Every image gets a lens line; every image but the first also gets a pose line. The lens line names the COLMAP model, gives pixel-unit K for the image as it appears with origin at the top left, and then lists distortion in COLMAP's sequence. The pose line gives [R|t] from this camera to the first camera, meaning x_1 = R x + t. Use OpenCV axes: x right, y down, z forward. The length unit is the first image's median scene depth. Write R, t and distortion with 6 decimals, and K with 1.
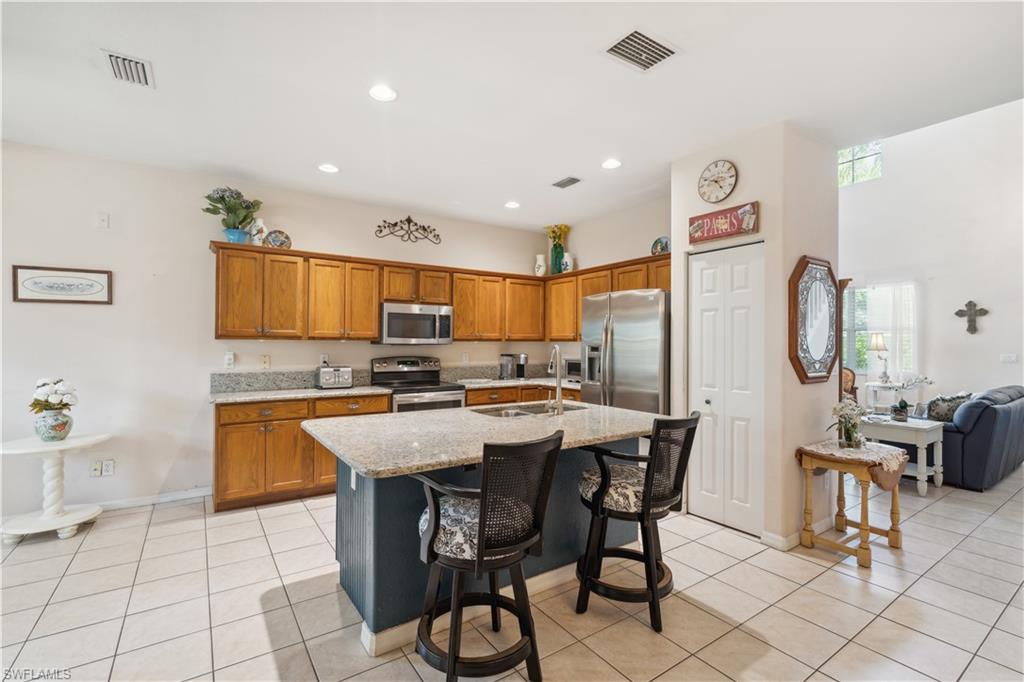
lens RADIAL K [[478.2, 0, 501.6], [0, 478.2, 344.7], [0, 0, 1]] dist [-0.000202, -0.000221]
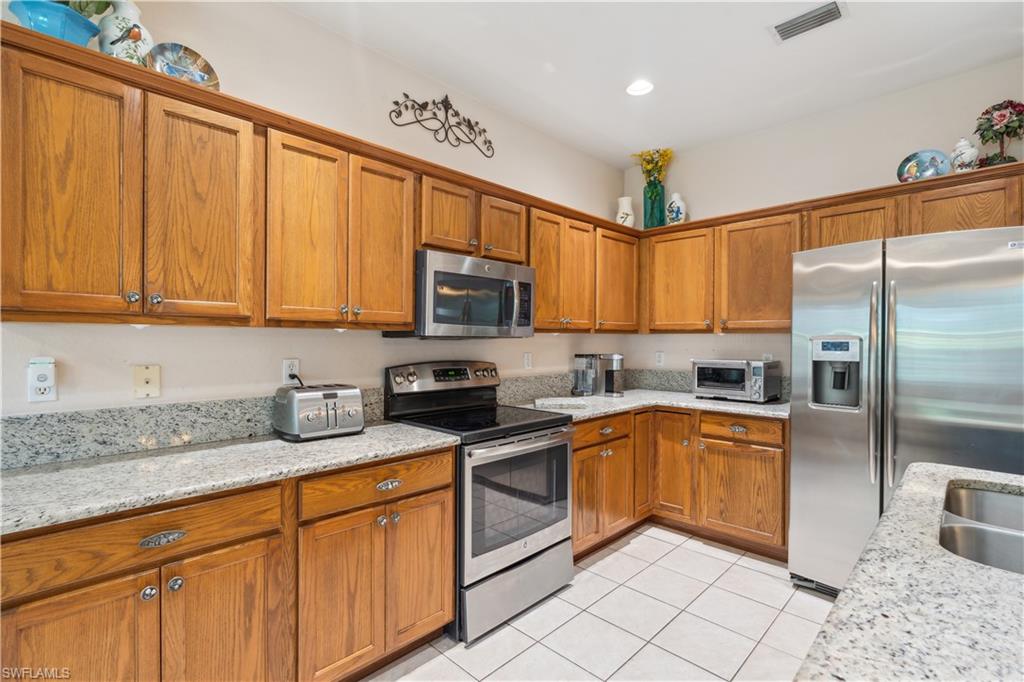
lens RADIAL K [[478.2, 0, 501.6], [0, 478.2, 344.7], [0, 0, 1]] dist [-0.000202, -0.000221]
pose [[0.978562, -0.003838, 0.205919, -0.269467], [0.001233, 0.999918, 0.012776, 0.000521], [-0.205951, -0.012248, 0.978486, 0.513684]]
